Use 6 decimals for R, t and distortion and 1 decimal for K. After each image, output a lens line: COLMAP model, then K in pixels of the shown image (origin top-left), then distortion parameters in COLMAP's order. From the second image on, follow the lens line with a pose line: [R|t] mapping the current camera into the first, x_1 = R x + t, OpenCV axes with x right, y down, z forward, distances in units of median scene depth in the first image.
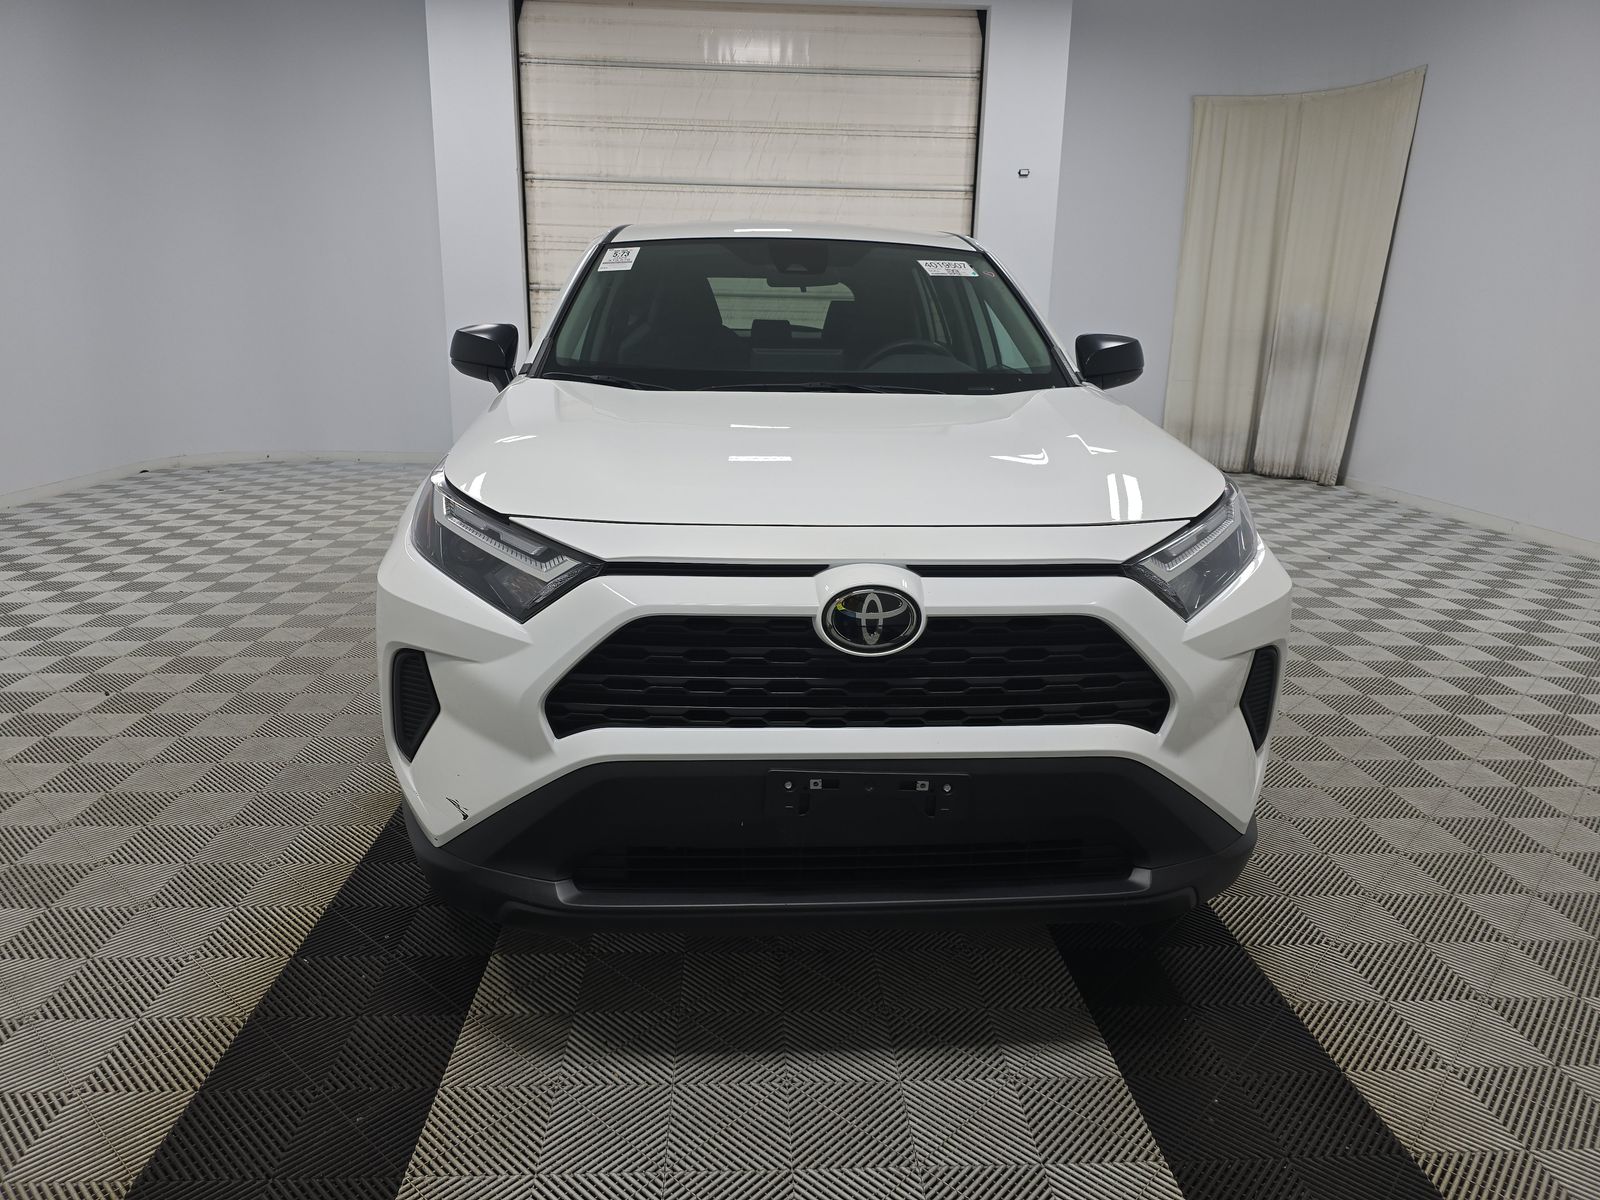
lens RADIAL K [[1061.5, 0, 800.0], [0, 1061.5, 600.0], [0, 0, 1]] dist [0.052520, -0.044327]
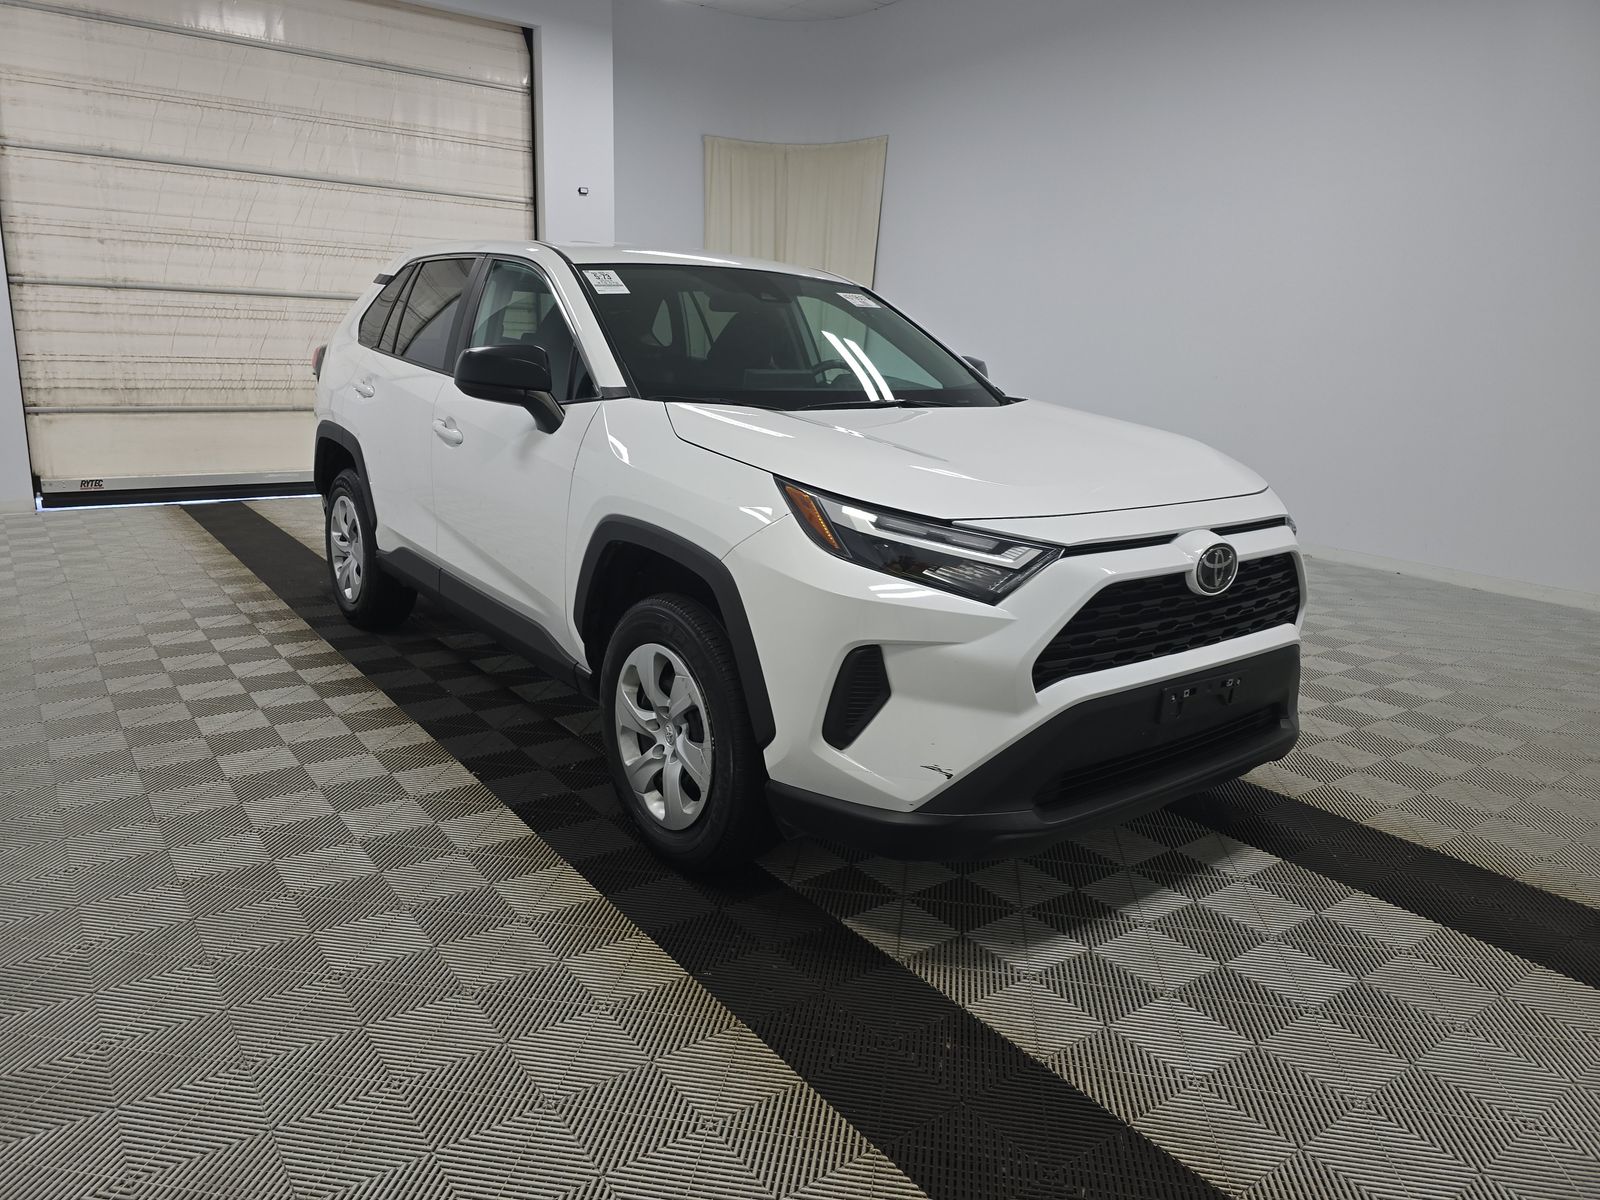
lens RADIAL K [[1061.5, 0, 800.0], [0, 1061.5, 600.0], [0, 0, 1]] dist [0.052520, -0.044327]
pose [[0.837423, -0.120298, 0.533153, -0.225122], [0.122265, 0.991988, 0.031786, -0.010221], [-0.532705, 0.038568, 0.845422, 0.019034]]
